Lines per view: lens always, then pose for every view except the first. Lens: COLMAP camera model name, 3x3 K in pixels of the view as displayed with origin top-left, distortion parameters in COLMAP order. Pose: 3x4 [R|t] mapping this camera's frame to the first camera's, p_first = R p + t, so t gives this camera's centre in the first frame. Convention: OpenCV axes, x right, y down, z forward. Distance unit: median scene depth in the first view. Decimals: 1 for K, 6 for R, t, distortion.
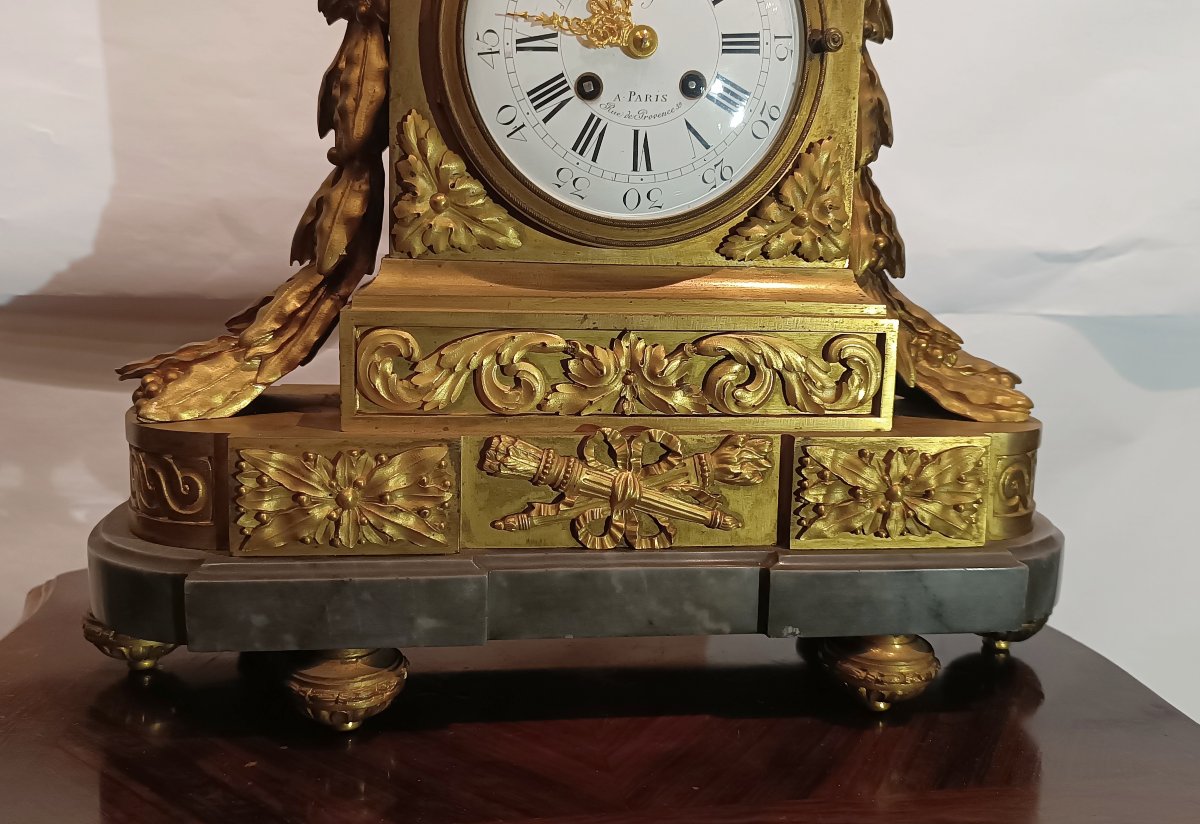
lens RADIAL K [[1085.5, 0, 586.2], [0, 1085.5, 407.6], [0, 0, 1]] dist [0.016146, -0.006766]
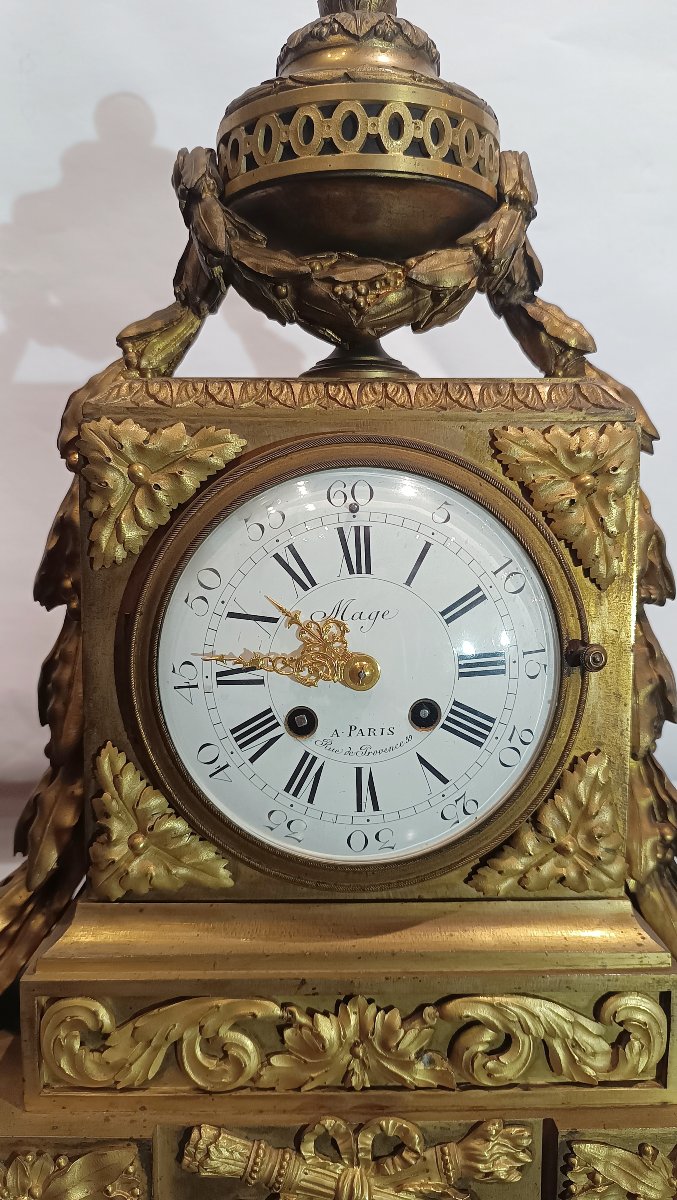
lens RADIAL K [[901.7, 0, 338.5], [0, 901.7, 600.0], [0, 0, 1]] dist [0.000893, -0.026276]
pose [[0.992179, -0.010946, -0.124342, 0.116346], [0.002595, 0.997741, -0.067126, -0.330393], [0.124796, 0.066278, 0.989966, 0.280704]]
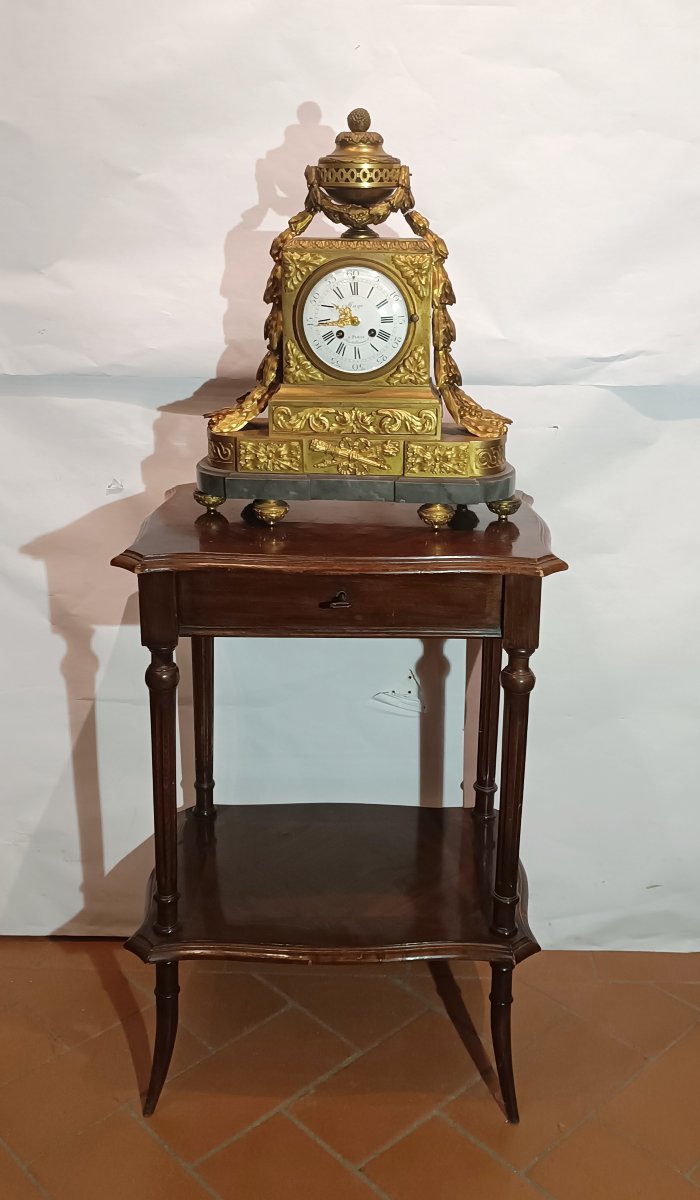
lens RADIAL K [[1080.4, 0, 411.2], [0, 1080.4, 558.1], [0, 0, 1]] dist [-0.004984, -0.009380]
pose [[0.986274, 0.041139, -0.159913, 0.742551], [-0.016170, 0.987875, 0.154410, -0.127461], [0.164326, -0.149704, 0.974980, -2.197692]]
